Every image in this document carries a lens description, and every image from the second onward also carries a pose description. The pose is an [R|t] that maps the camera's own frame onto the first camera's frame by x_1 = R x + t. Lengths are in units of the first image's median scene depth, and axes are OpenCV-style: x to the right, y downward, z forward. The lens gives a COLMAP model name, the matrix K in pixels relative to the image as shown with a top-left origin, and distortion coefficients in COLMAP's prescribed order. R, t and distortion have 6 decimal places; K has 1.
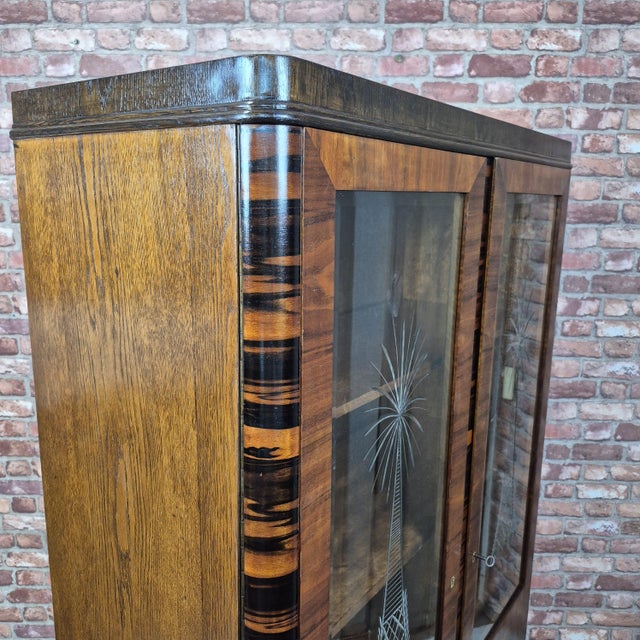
lens RADIAL K [[624.0, 0, 314.8], [0, 624.0, 318.4], [0, 0, 1]] dist [0.008973, -0.013536]
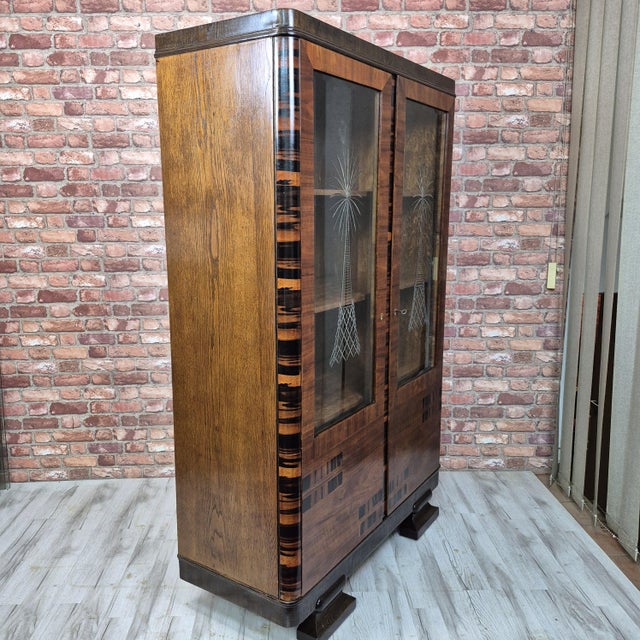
lens RADIAL K [[619.1, 0, 310.2], [0, 619.1, 313.6], [0, 0, 1]] dist [0.081607, -0.106664]
pose [[0.999287, -0.021589, 0.030961, -0.027478], [0.022262, 0.999520, -0.021564, 0.296831], [-0.030480, 0.022238, 0.999288, -0.514763]]
